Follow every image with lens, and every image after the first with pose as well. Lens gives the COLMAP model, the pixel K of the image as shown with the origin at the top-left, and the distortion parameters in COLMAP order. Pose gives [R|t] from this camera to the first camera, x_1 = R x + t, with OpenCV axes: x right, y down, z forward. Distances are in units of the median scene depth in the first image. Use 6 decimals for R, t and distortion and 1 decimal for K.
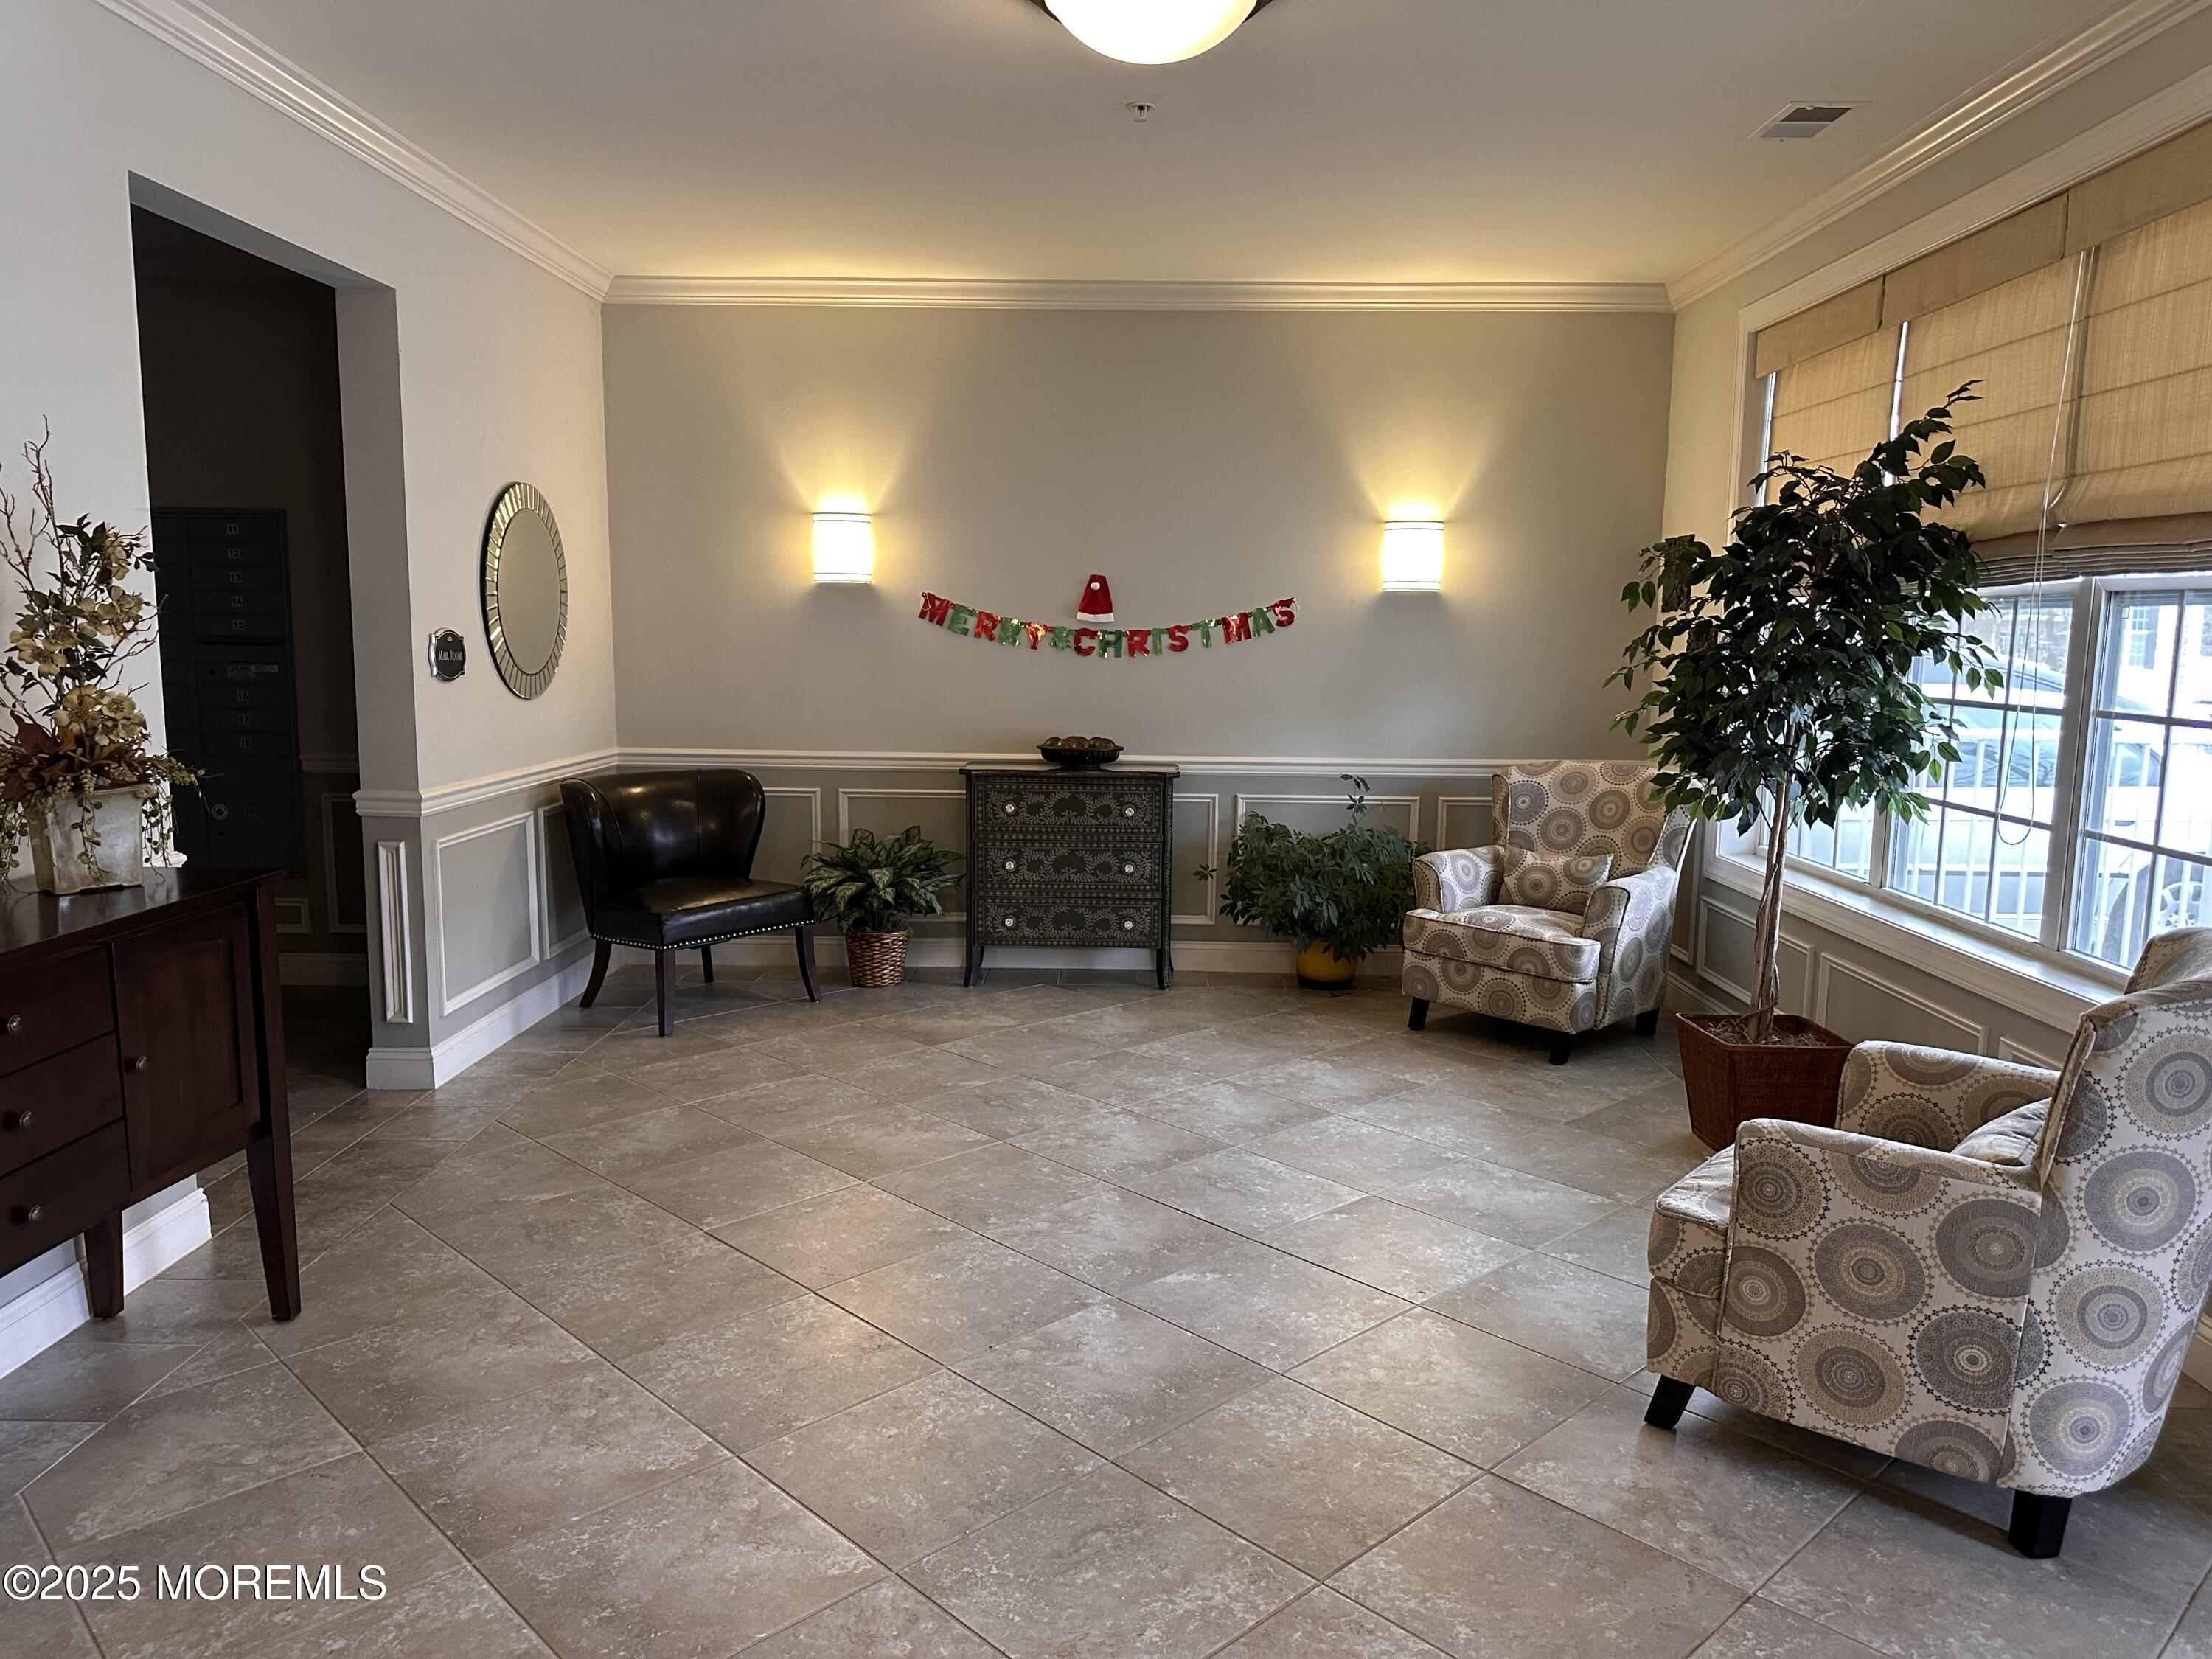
lens RADIAL K [[1537.5, 0, 1101.1], [0, 1537.5, 832.9], [0, 0, 1]] dist [0.024831, -0.012446]
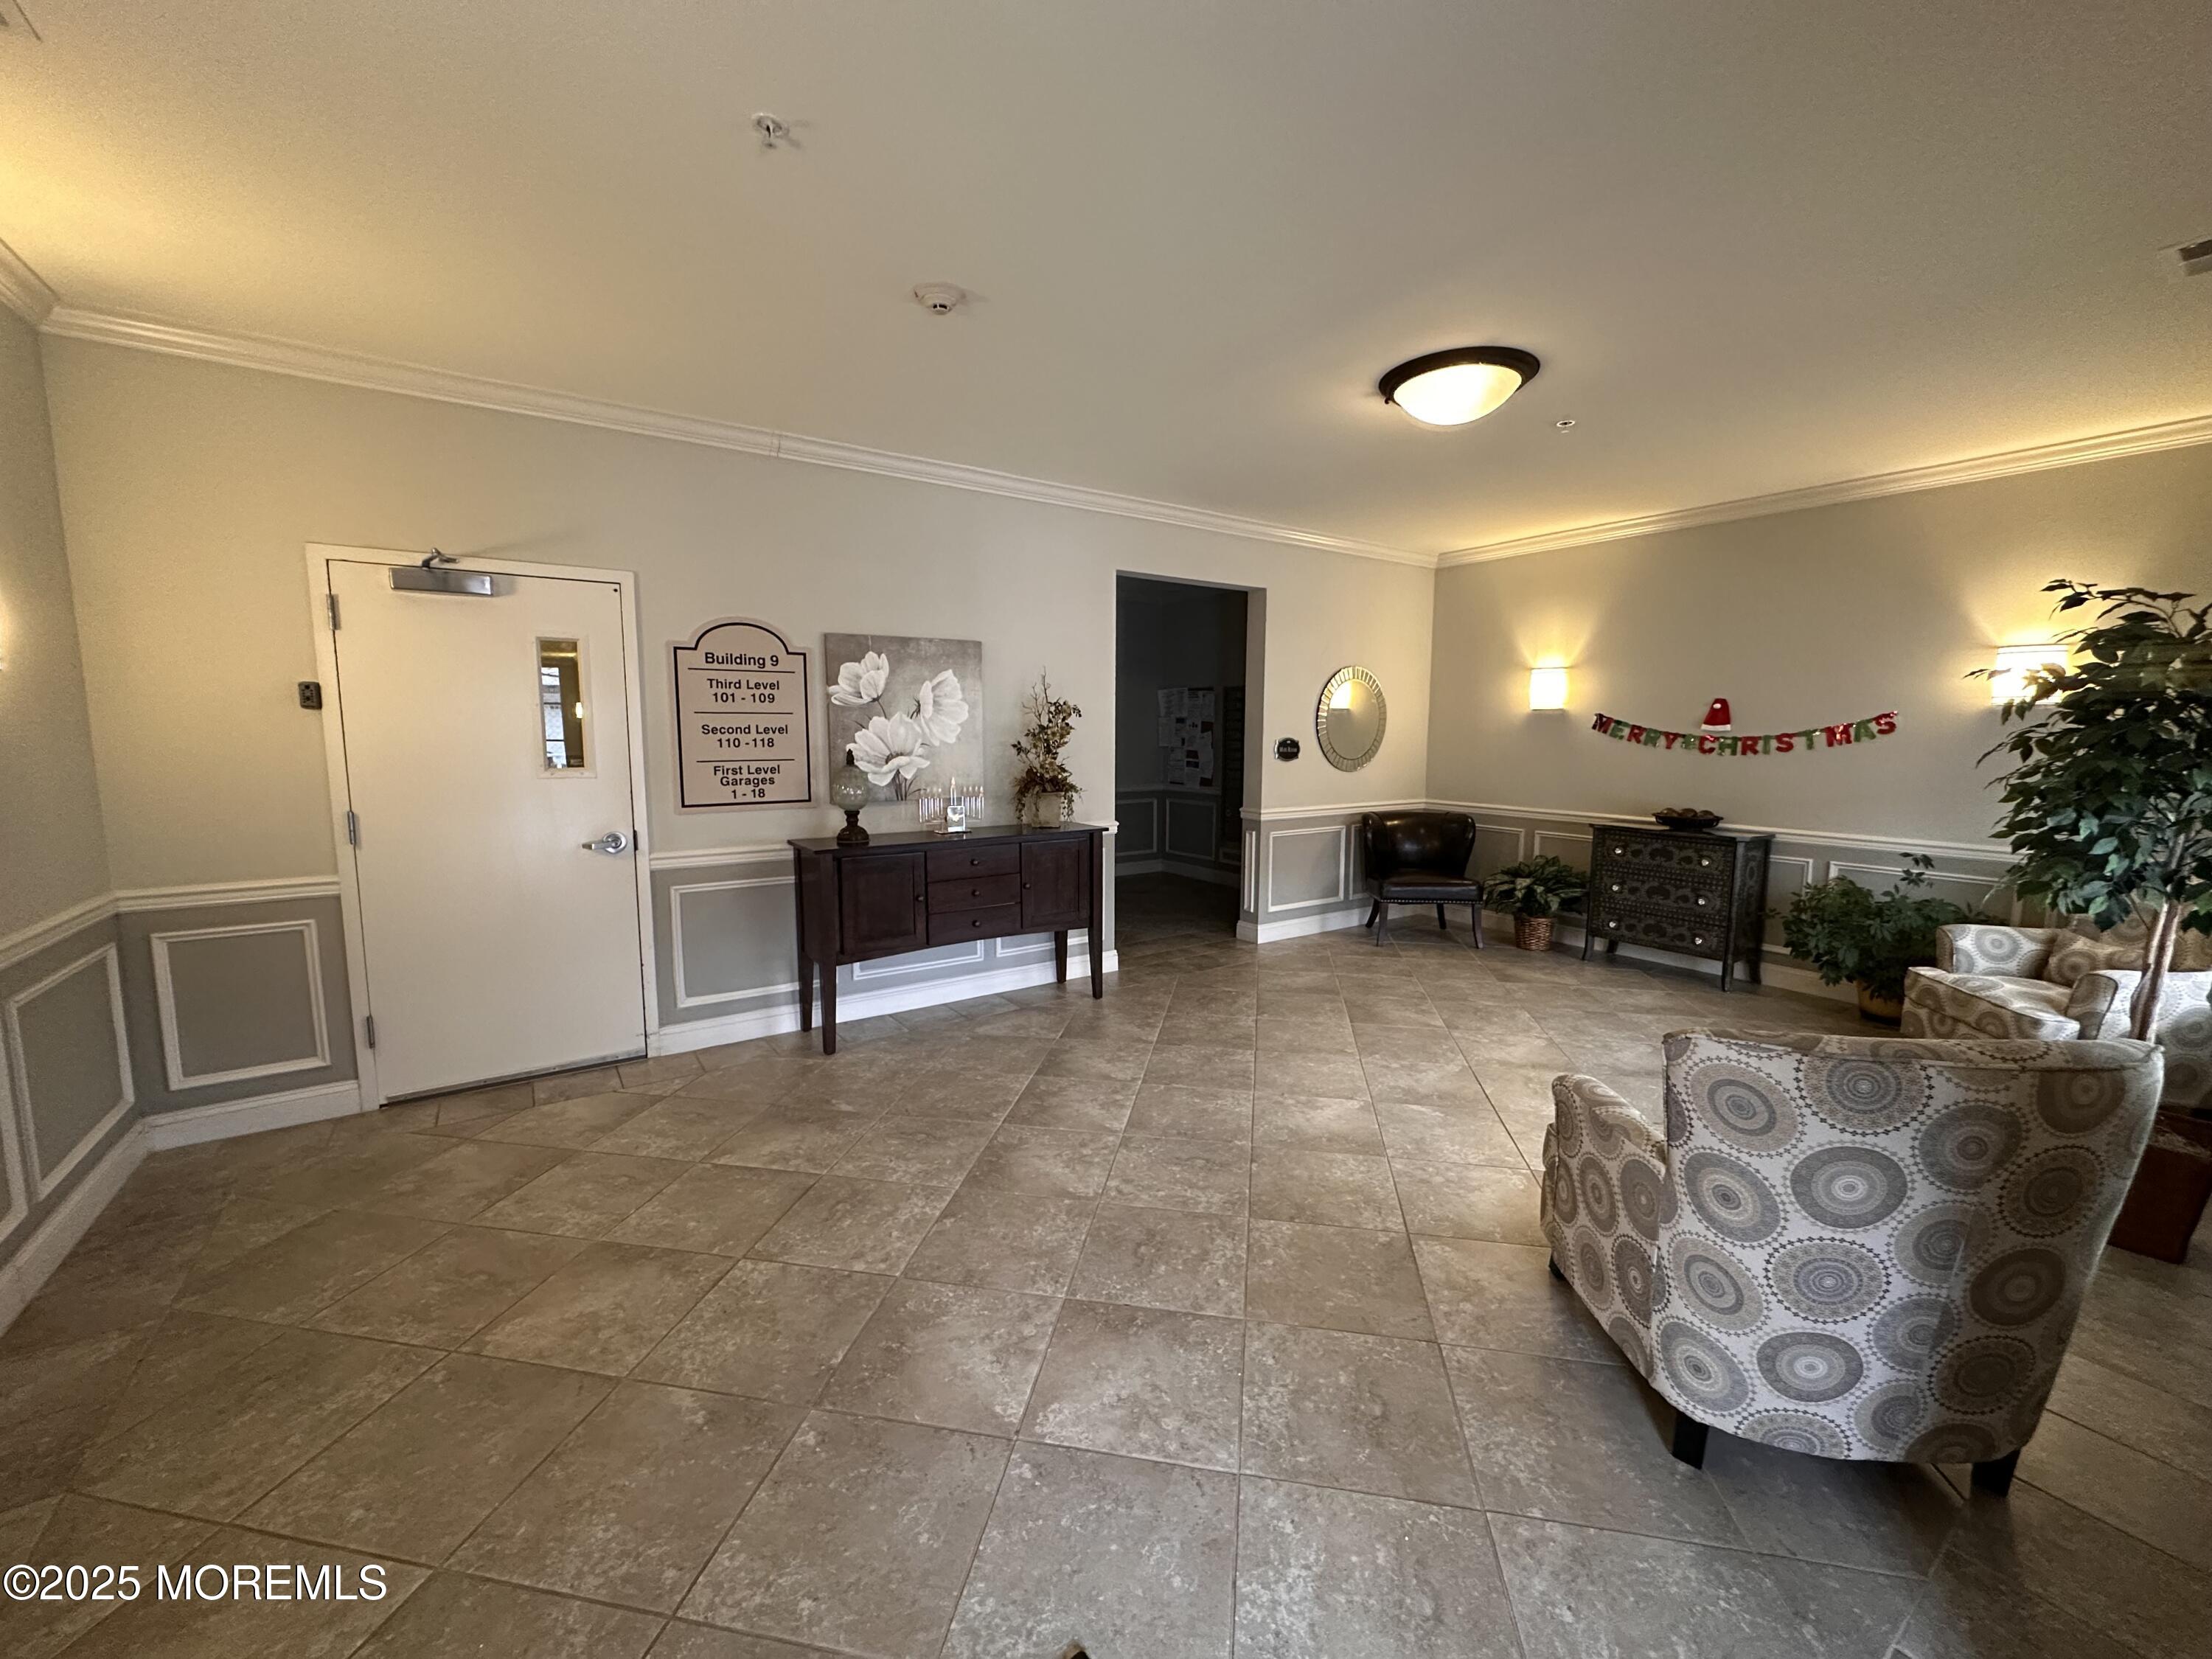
lens RADIAL K [[879.5, 0, 1105.0], [0, 879.5, 828.5], [0, 0, 1]] dist [-0.001421, 0.000878]
pose [[0.576718, 0.084129, -0.812600, 0.359221], [-0.105049, 0.994063, 0.028360, -0.009502], [0.810161, 0.069007, 0.582132, 0.062866]]
